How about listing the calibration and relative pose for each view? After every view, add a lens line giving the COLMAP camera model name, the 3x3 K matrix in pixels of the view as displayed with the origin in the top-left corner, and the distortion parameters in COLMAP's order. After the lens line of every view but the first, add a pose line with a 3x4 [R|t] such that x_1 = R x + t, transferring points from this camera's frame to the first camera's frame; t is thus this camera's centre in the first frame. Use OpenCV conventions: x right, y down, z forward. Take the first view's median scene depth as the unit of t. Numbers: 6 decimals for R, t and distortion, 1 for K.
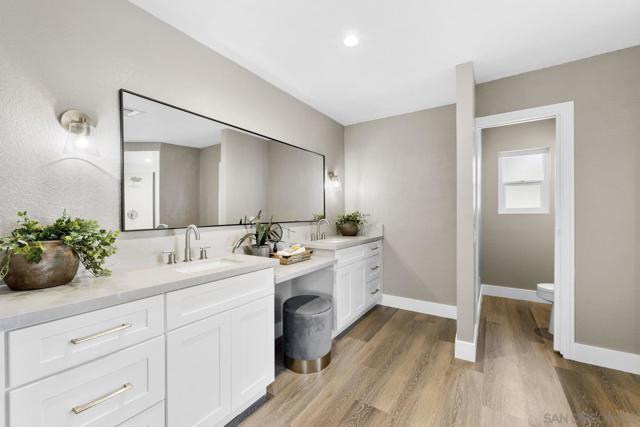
lens RADIAL K [[264.6, 0, 315.3], [0, 264.6, 214.7], [0, 0, 1]] dist [0.000928, 0.000109]
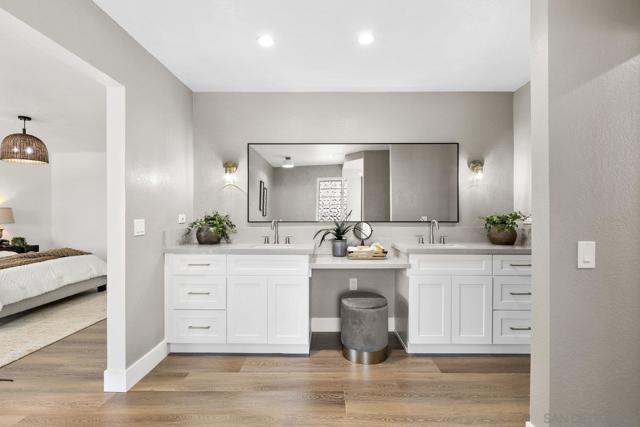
lens RADIAL K [[294.9, 0, 321.4], [0, 294.9, 208.4], [0, 0, 1]] dist [-0.000549, 0.000546]
pose [[0.548971, 0.004708, -0.835828, 0.855950], [-0.009029, 0.999959, -0.000298, -0.021586], [0.835793, 0.007710, 0.548991, 0.217530]]
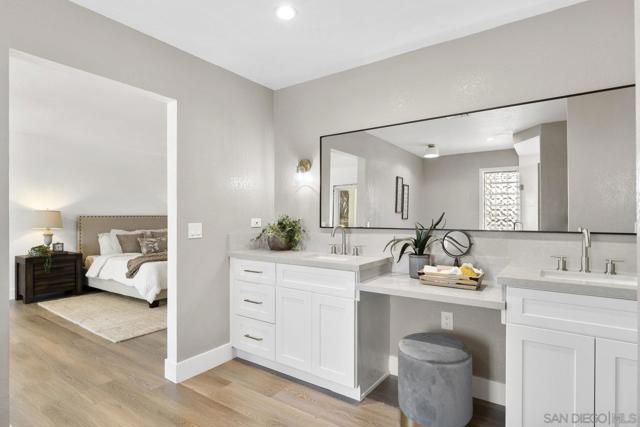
lens RADIAL K [[334.5, 0, 319.9], [0, 334.5, 210.5], [0, 0, 1]] dist [-0.002161, -0.000388]
pose [[-0.006154, 0.003370, -0.999975, 0.869745], [-0.000355, 0.999994, 0.003373, -0.028604], [0.999981, 0.000375, -0.006153, 0.700706]]
